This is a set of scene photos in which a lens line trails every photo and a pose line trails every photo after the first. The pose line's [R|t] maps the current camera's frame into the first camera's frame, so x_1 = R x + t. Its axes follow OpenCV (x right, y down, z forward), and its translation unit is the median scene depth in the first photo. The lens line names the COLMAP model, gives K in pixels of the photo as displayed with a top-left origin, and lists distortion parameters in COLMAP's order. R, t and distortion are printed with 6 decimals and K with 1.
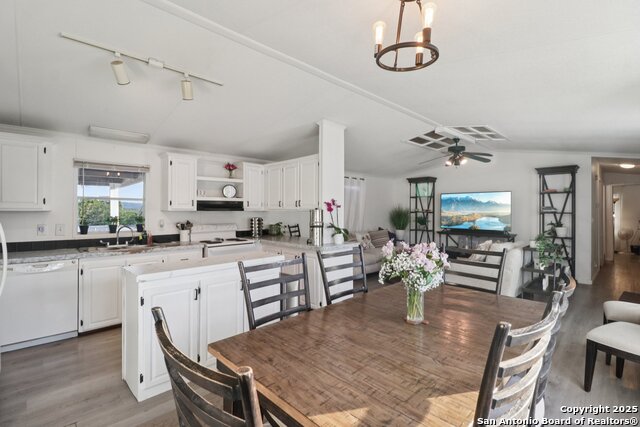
lens RADIAL K [[296.0, 0, 320.9], [0, 296.0, 209.7], [0, 0, 1]] dist [-0.001872, -0.000677]
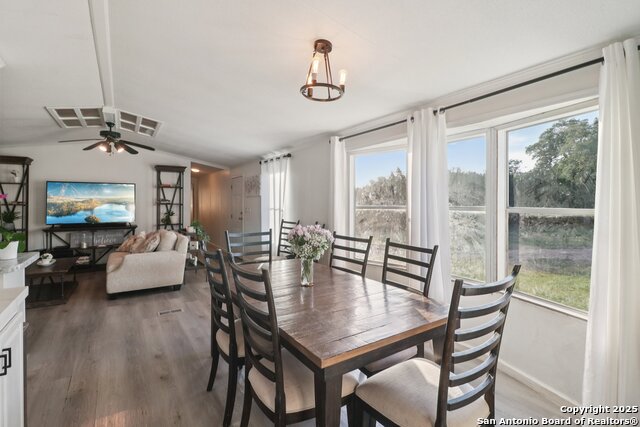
lens RADIAL K [[301.0, 0, 303.1], [0, 301.0, 203.0], [0, 0, 1]] dist [-0.001165, -0.000214]
pose [[0.212228, -0.003817, 0.977213, -0.275825], [-0.002507, 0.999987, 0.004450, -0.000183], [-0.977217, -0.003394, 0.212216, 0.198510]]
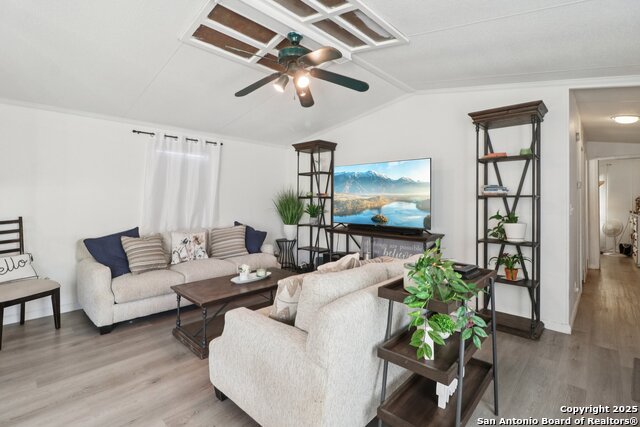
lens RADIAL K [[303.9, 0, 320.9], [0, 303.9, 198.0], [0, 0, 1]] dist [-0.001785, -0.000388]
pose [[0.998489, 0.003006, 0.054864, 0.415089], [-0.002710, 0.999981, -0.005464, 0.017083], [-0.054879, 0.005307, 0.998479, 0.452278]]
